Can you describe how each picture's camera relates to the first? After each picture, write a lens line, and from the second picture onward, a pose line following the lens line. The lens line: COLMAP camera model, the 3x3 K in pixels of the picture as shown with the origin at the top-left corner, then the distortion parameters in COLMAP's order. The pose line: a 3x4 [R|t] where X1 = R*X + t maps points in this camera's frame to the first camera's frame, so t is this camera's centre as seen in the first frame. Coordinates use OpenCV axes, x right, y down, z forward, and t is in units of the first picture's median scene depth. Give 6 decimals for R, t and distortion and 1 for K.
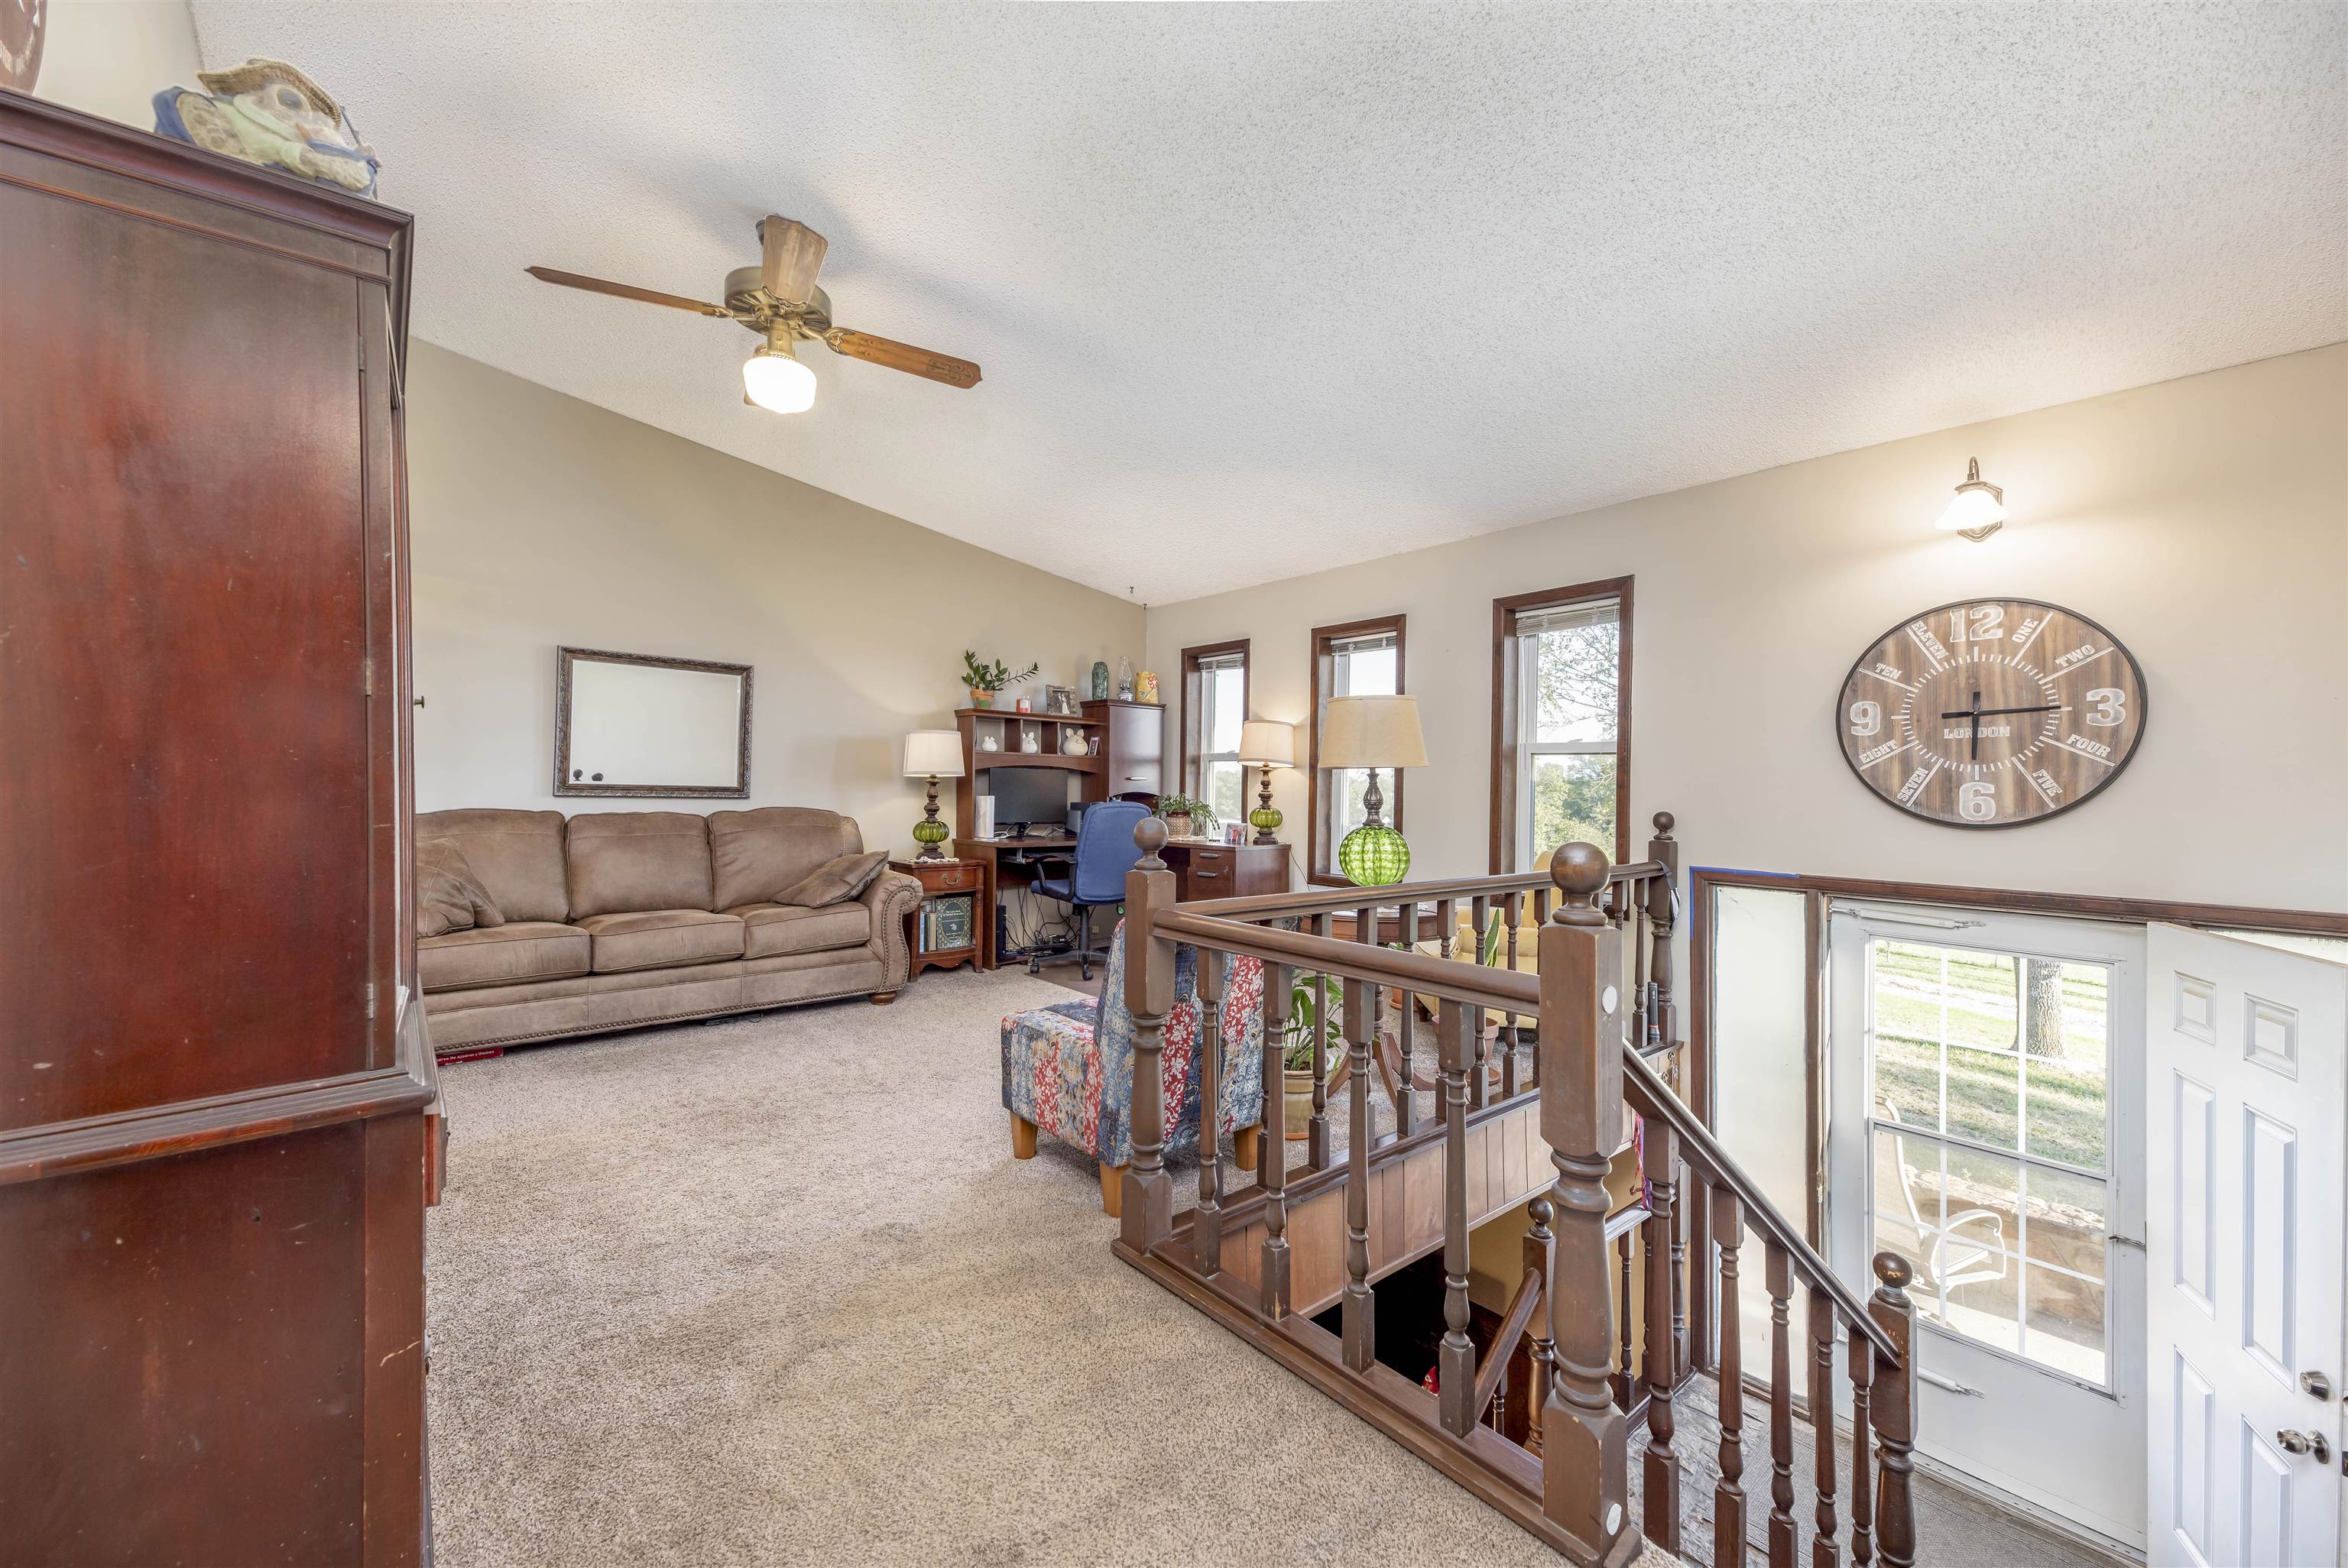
lens RADIAL K [[954.1, 0, 1169.4], [0, 954.1, 774.0], [0, 0, 1]] dist [0.071354, -0.000240]
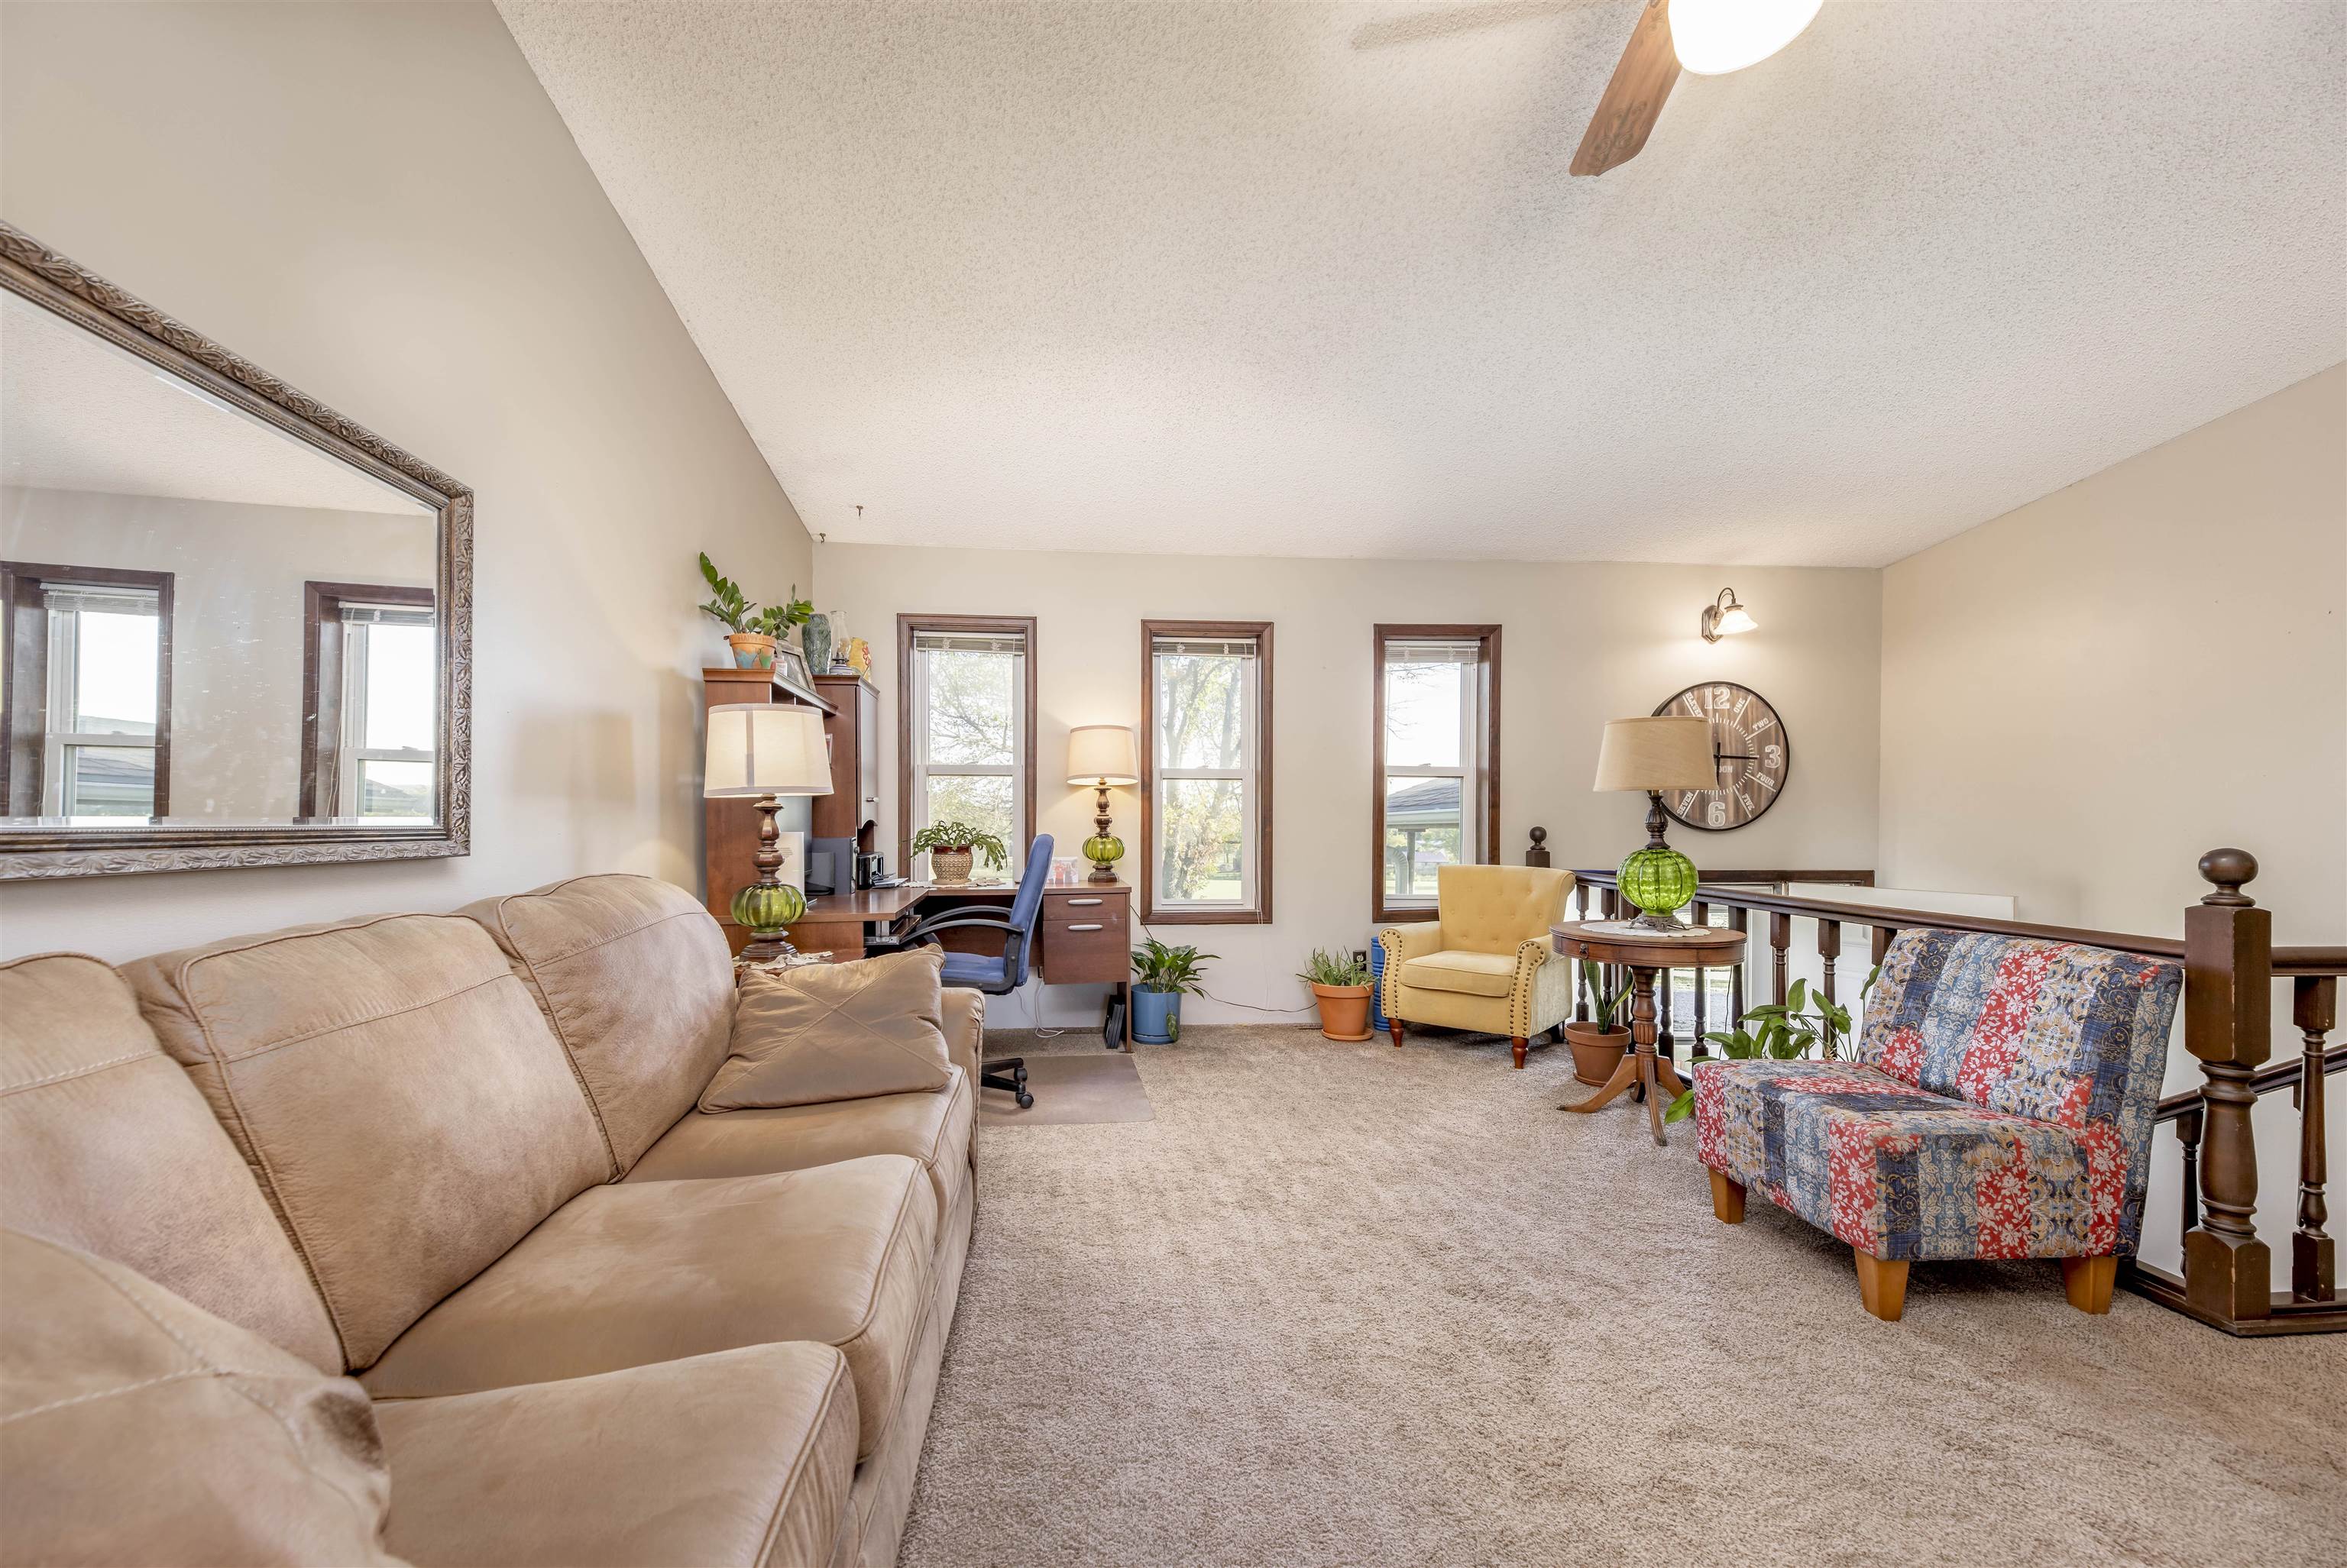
lens RADIAL K [[963.2, 0, 1162.6], [0, 963.2, 805.1], [0, 0, 1]] dist [0.017009, -0.000094]
pose [[0.561870, -0.007062, 0.827195, -0.901000], [-0.004895, 0.999918, 0.011861, 0.000212], [-0.827211, -0.010713, 0.561789, 0.873939]]
